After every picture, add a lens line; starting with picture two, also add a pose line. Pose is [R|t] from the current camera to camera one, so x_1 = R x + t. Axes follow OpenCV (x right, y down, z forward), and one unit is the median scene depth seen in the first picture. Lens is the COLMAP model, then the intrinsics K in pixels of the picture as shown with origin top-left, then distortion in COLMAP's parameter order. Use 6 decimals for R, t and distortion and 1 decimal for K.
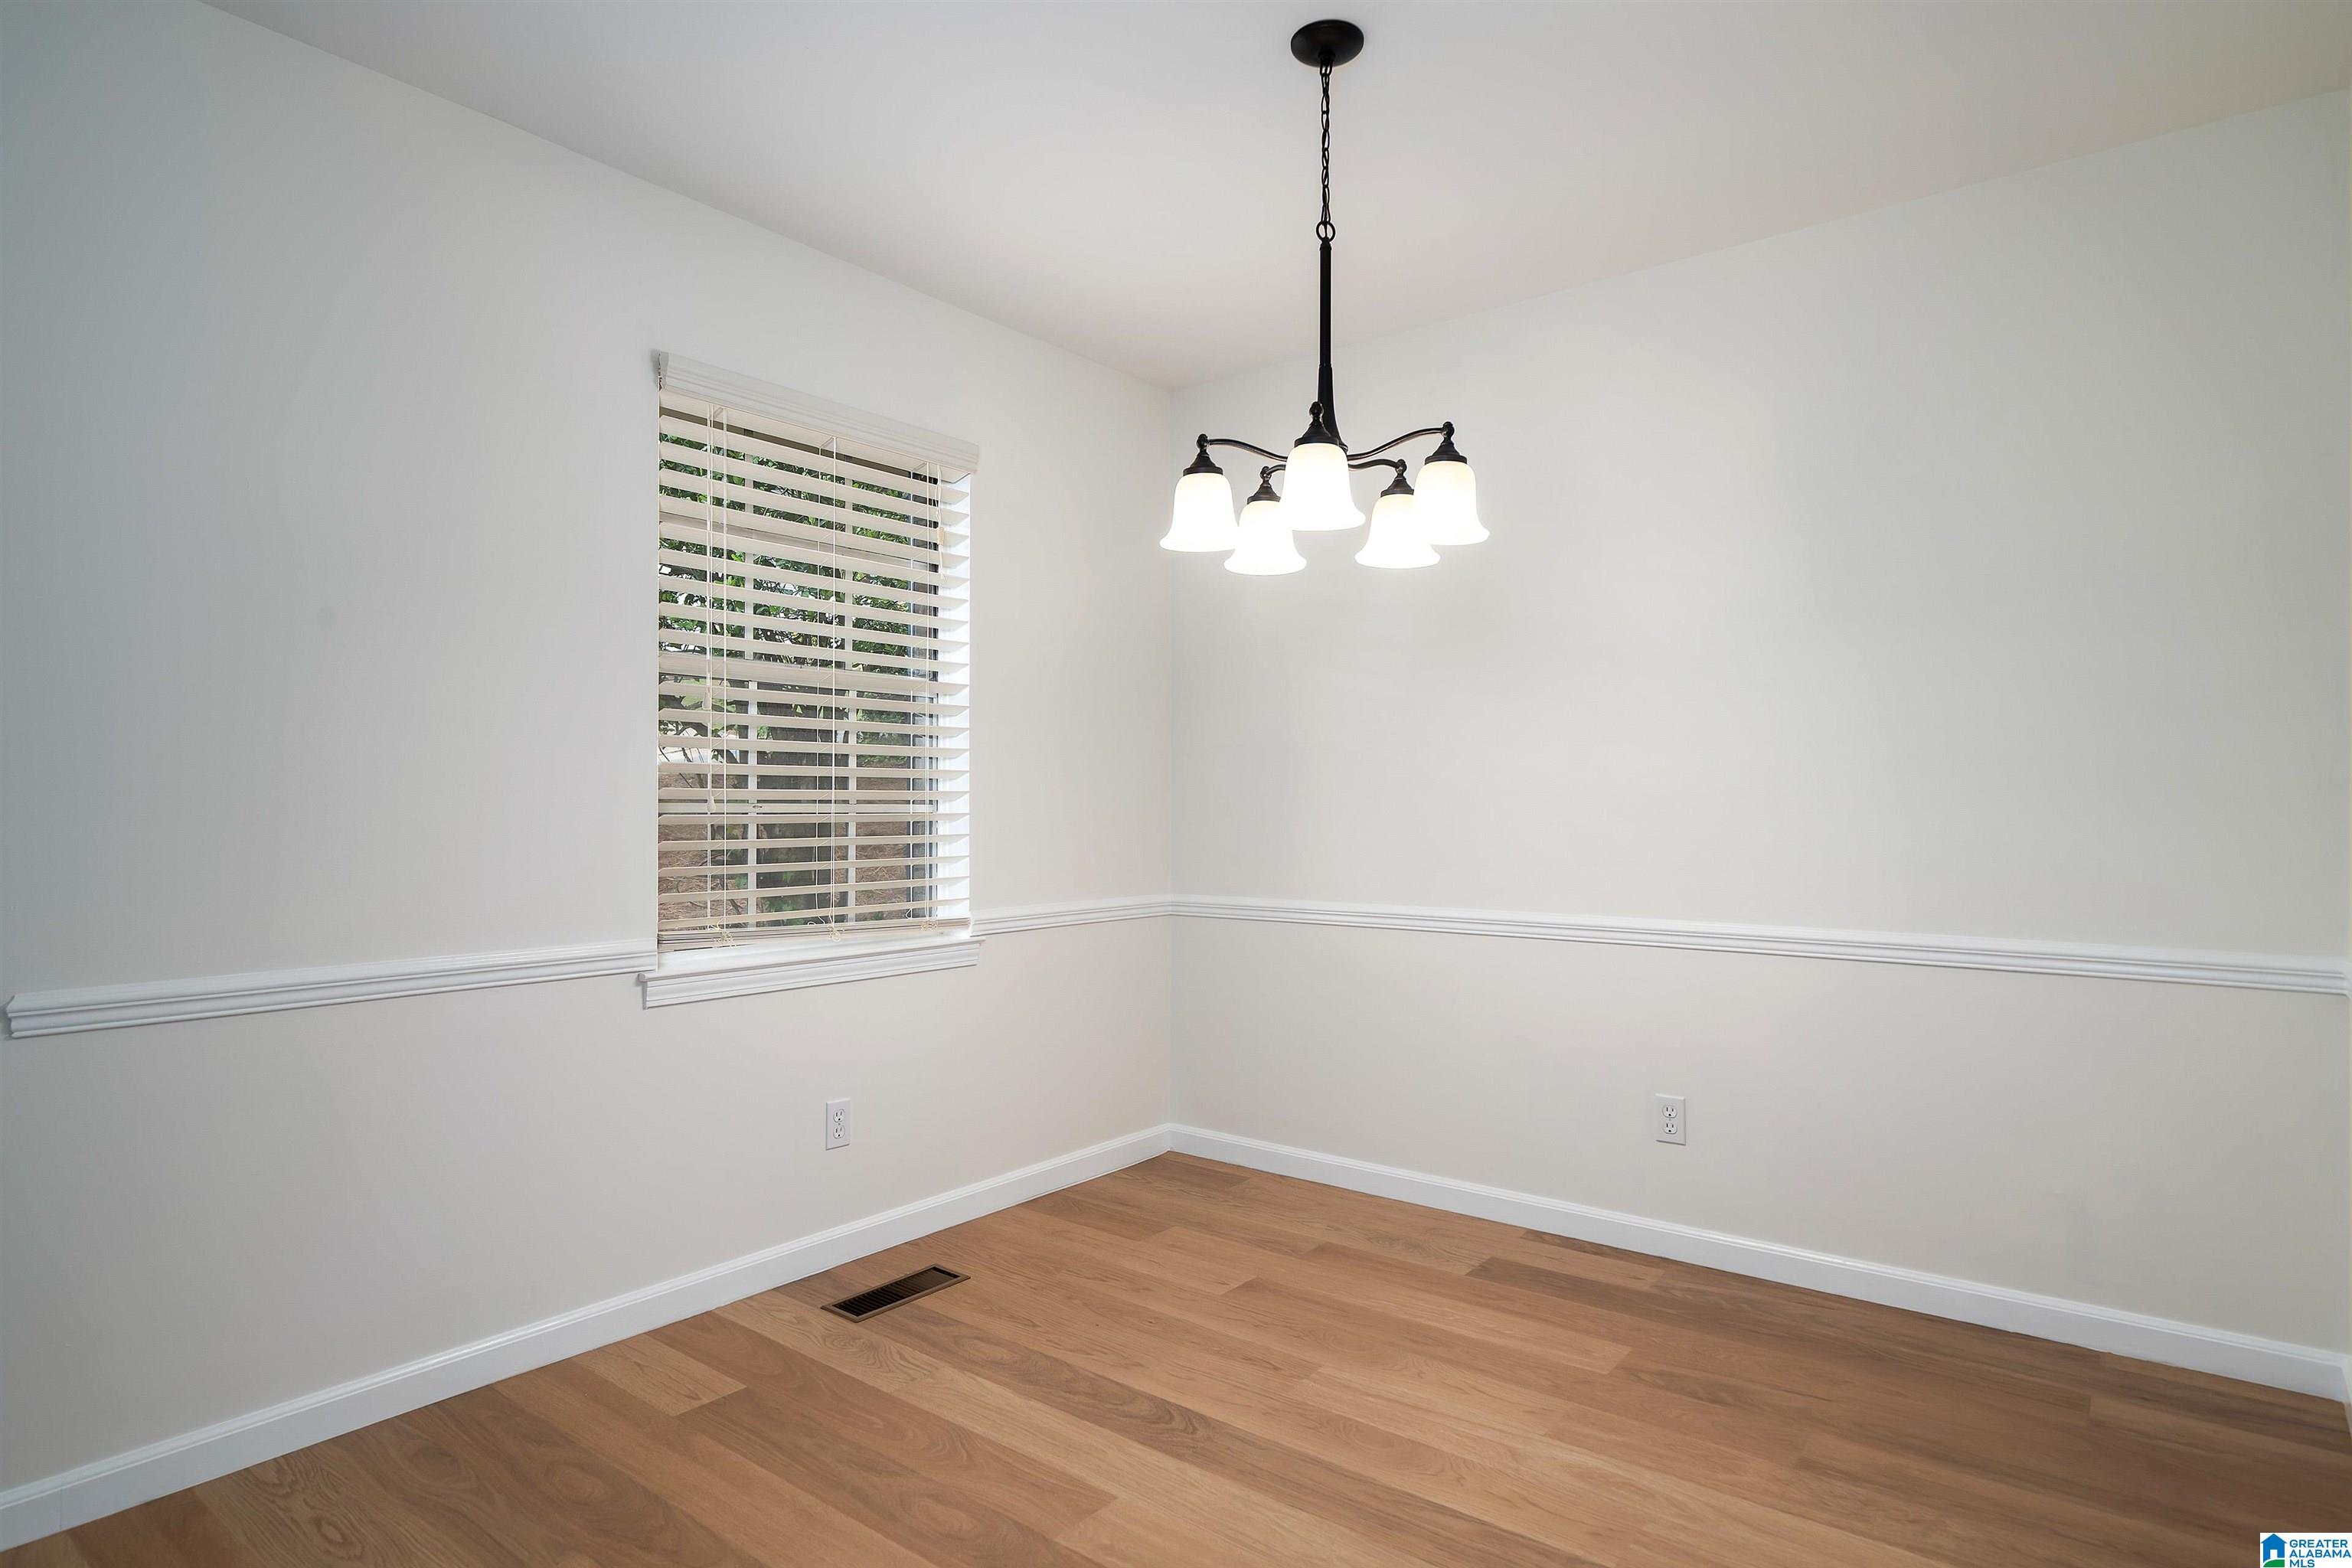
lens RADIAL K [[1284.6, 0, 1171.2], [0, 1284.6, 779.3], [0, 0, 1]] dist [-0.001853, 0.000315]
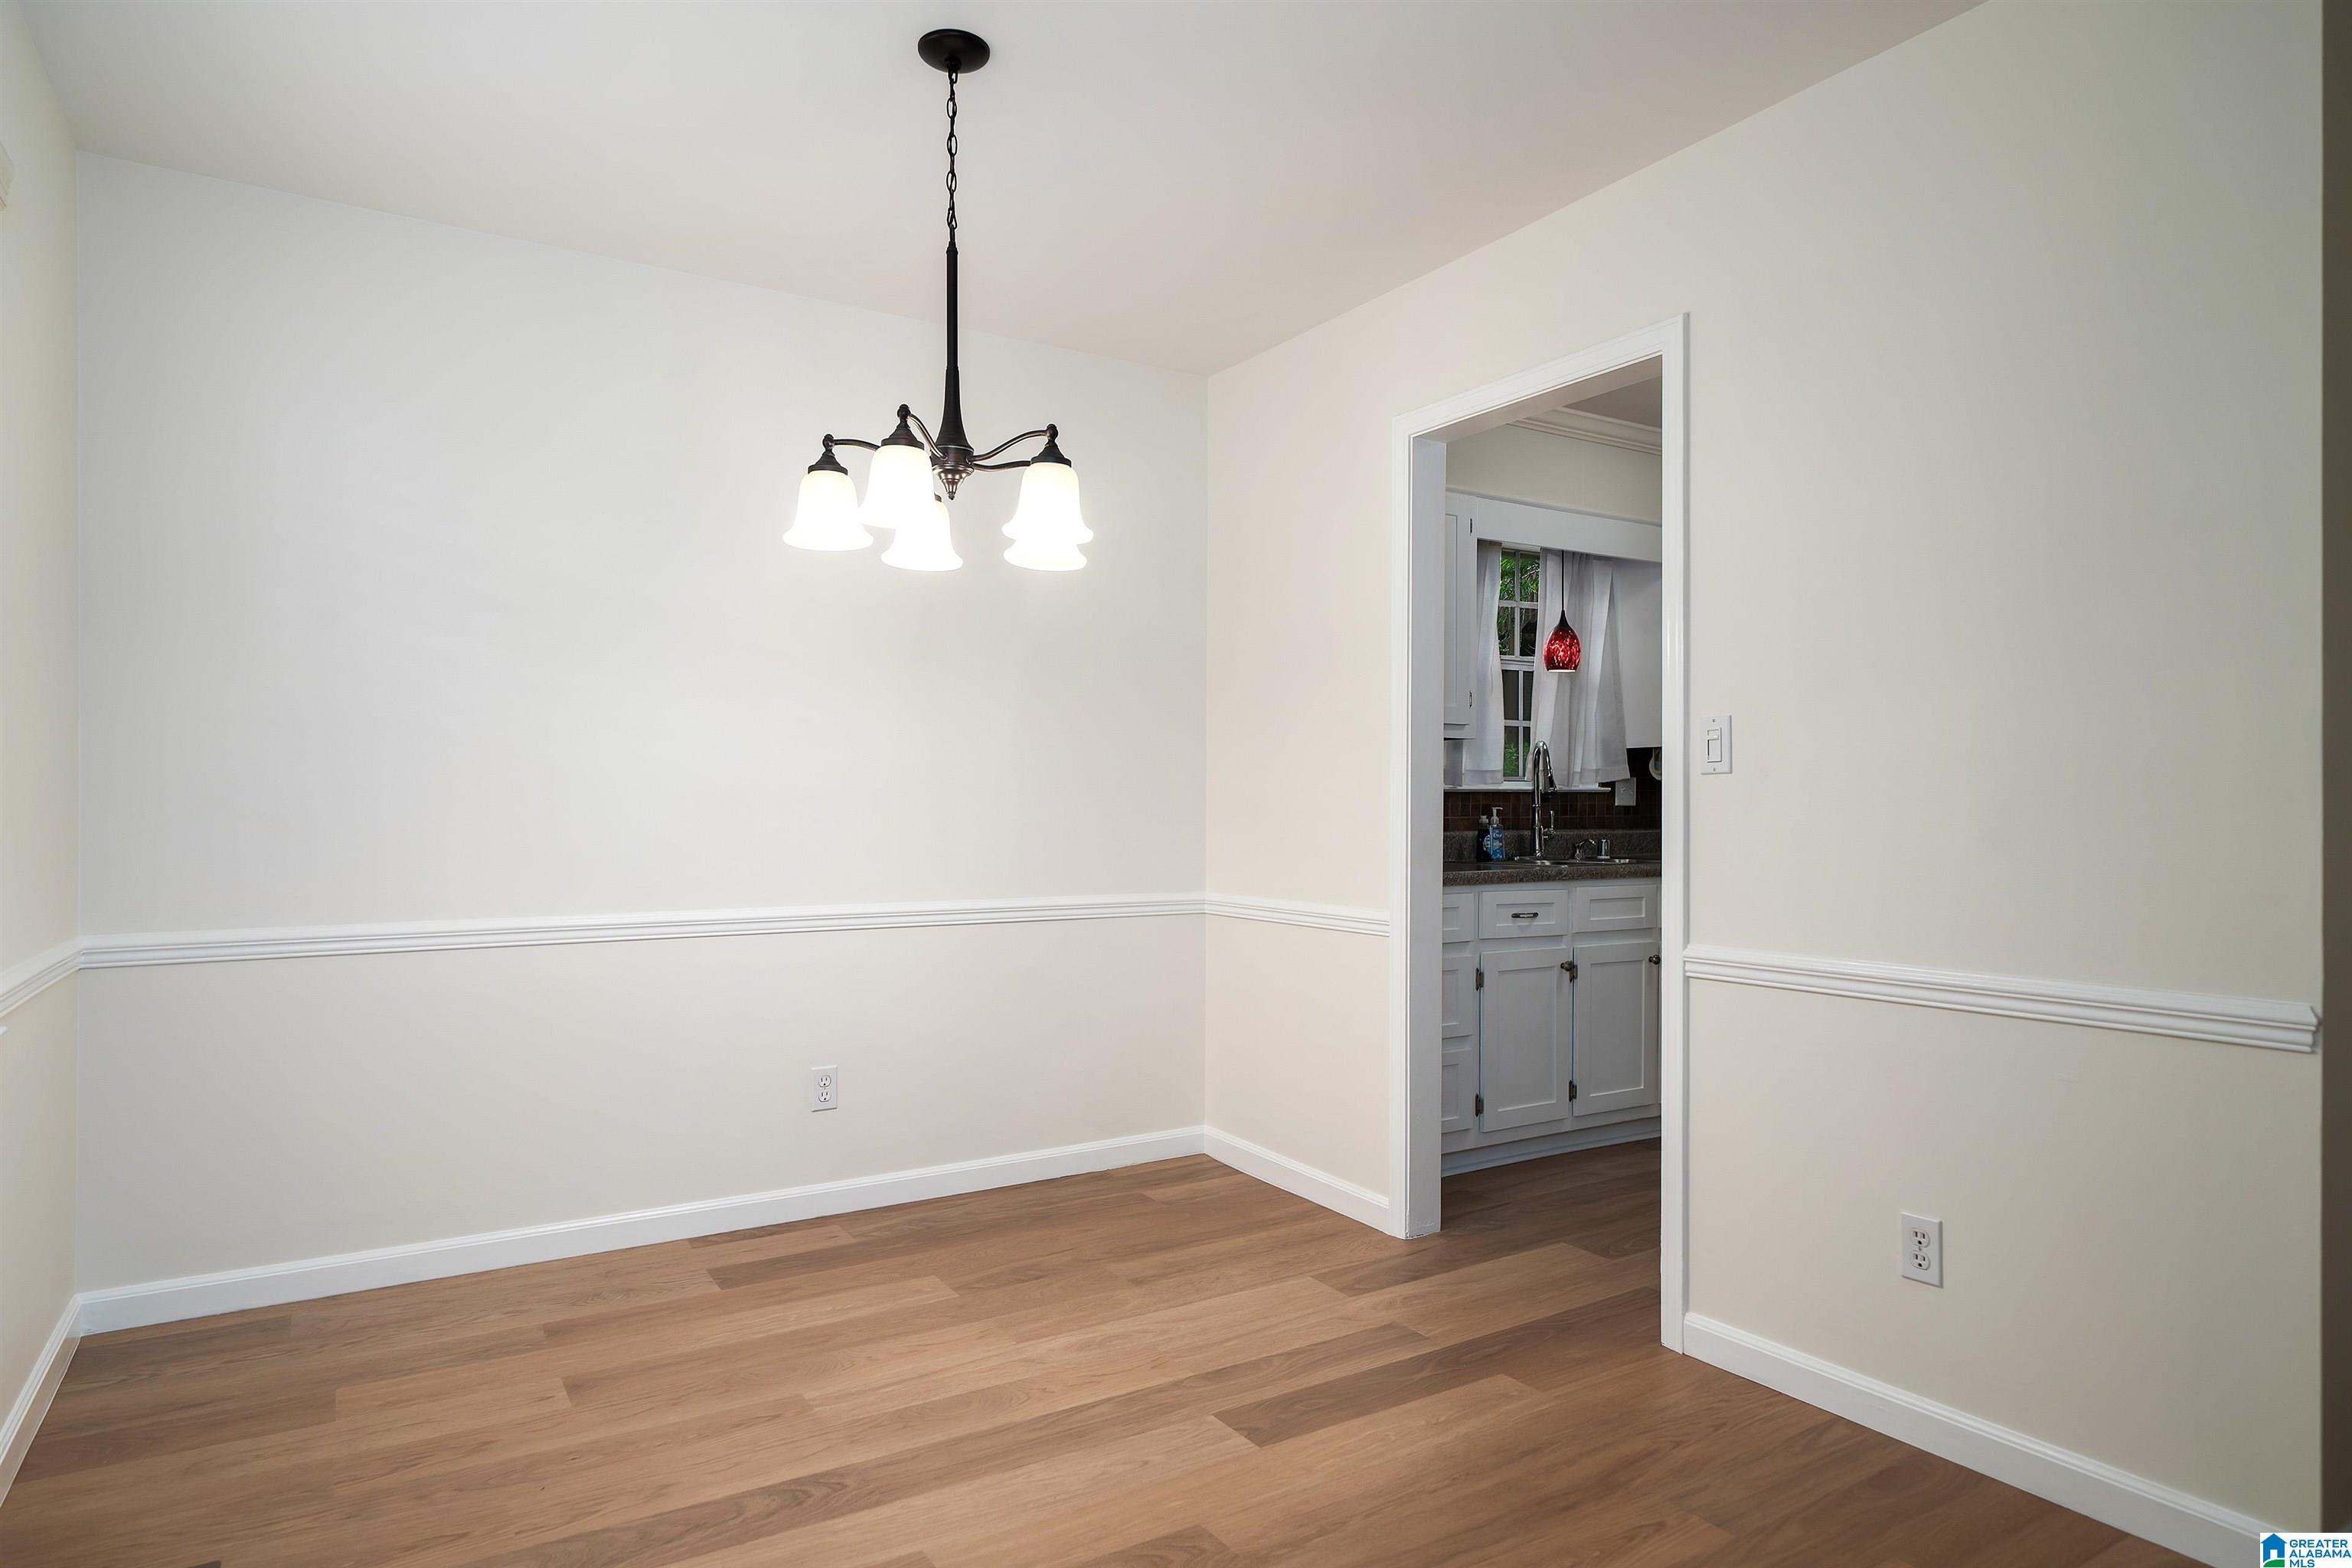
lens RADIAL K [[1360.0, 0, 1179.5], [0, 1360.0, 792.3], [0, 0, 1]] dist [-0.002435, 0.000566]
pose [[0.325498, 0.006337, 0.945522, -0.685713], [-0.022575, 0.999745, 0.001071, 0.005392], [-0.945273, -0.021694, 0.325558, 0.388373]]
